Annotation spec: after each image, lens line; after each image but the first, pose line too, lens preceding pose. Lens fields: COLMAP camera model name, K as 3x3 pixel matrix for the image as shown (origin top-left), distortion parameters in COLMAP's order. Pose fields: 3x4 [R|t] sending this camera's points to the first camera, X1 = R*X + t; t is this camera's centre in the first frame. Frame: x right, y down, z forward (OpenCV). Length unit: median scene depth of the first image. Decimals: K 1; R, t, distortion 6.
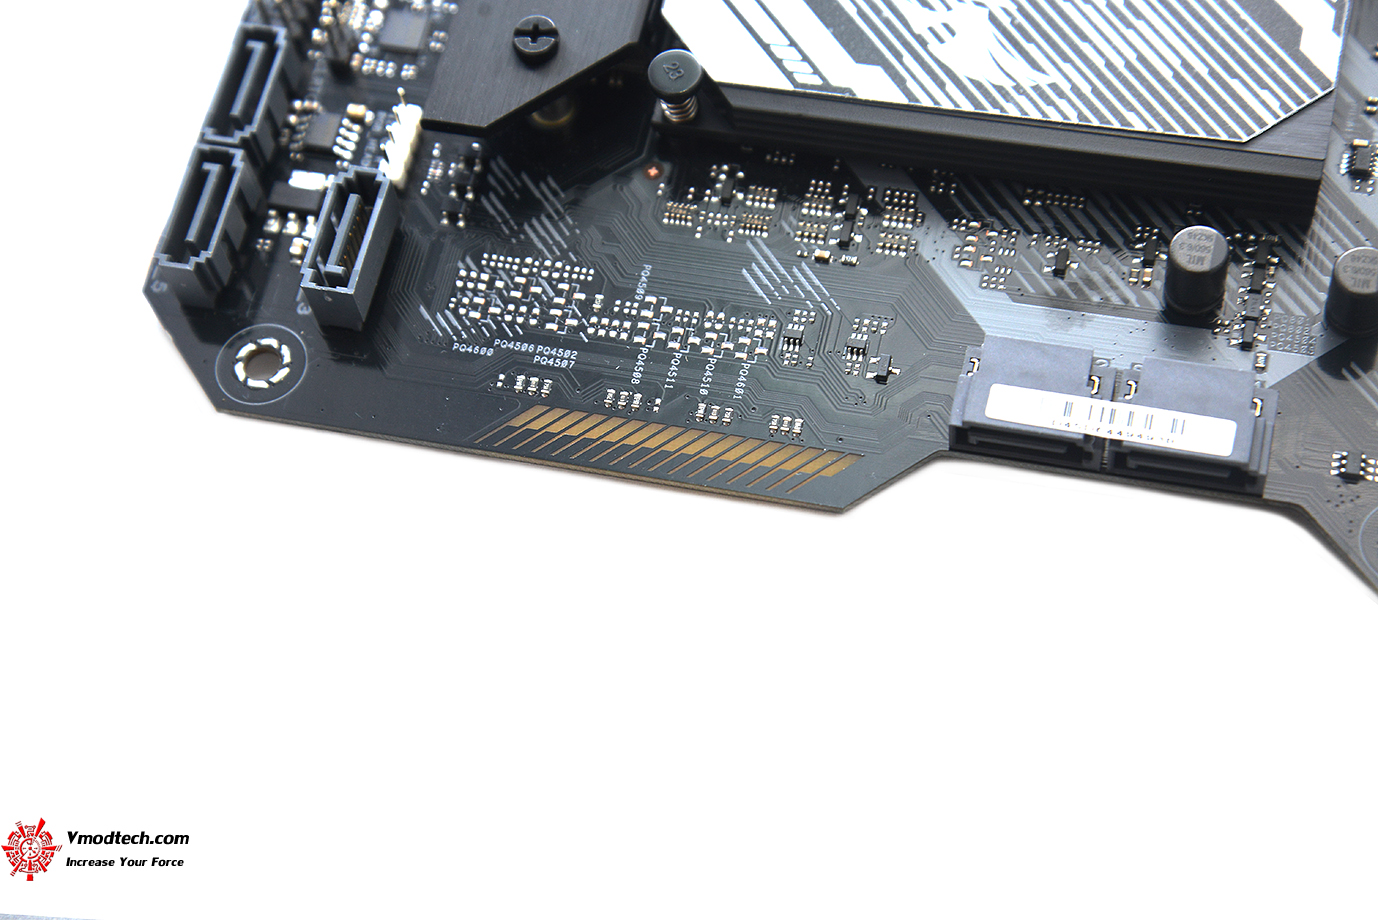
lens RADIAL K [[2613.9, 0, 676.6], [0, 2613.9, 461.6], [0, 0, 1]] dist [0.307706, 0.000000]
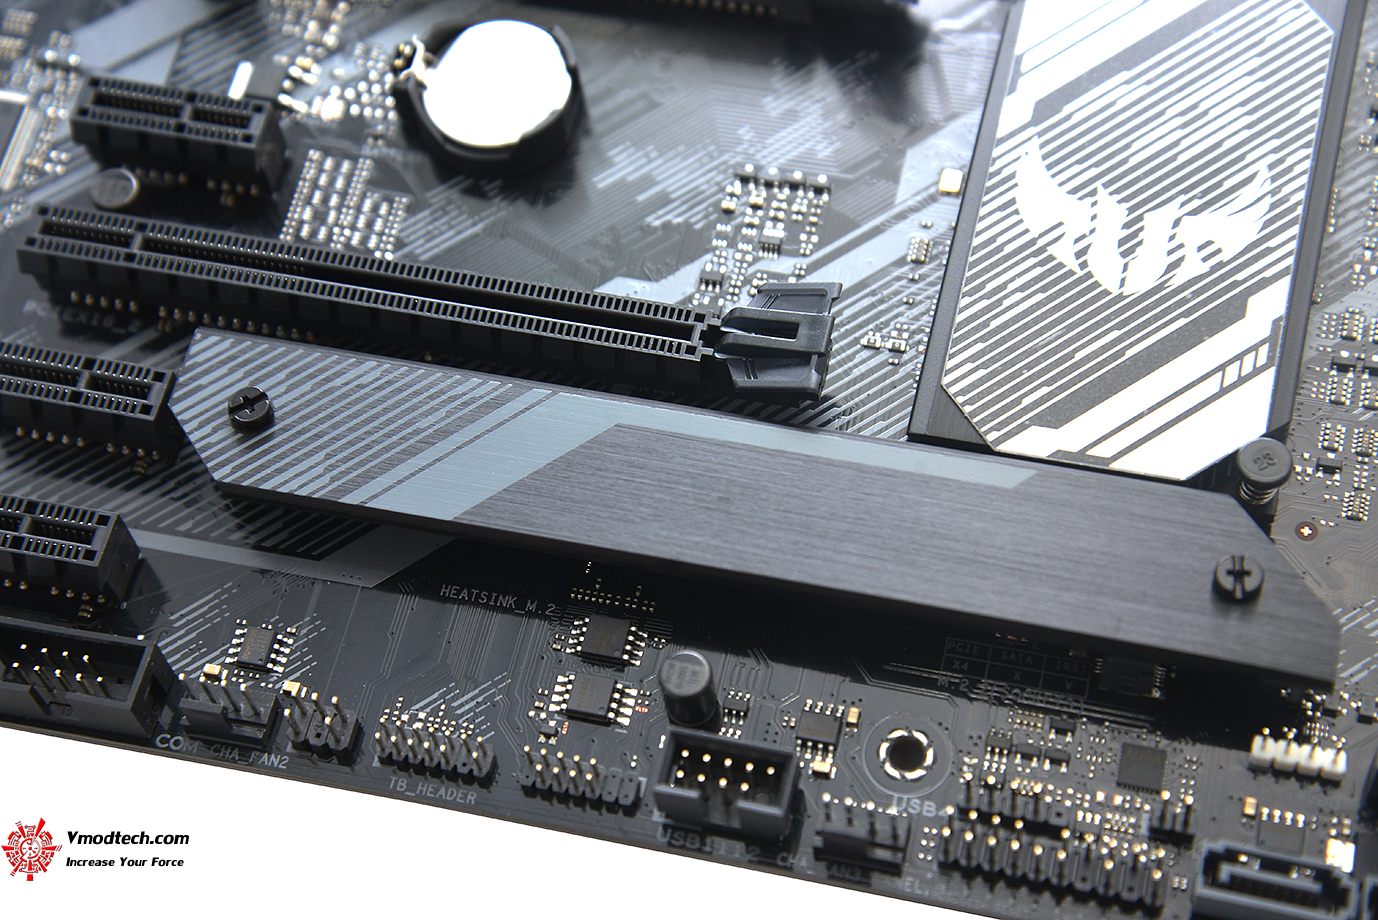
lens RADIAL K [[2613.9, 0, 674.2], [0, 2613.9, 469.7], [0, 0, 1]] dist [0.307706, 0.000000]
pose [[0.017973, -0.828025, 0.560403, -0.599364], [0.923578, 0.228447, 0.307922, -0.690315], [-0.382989, 0.512042, 0.768852, 0.288693]]
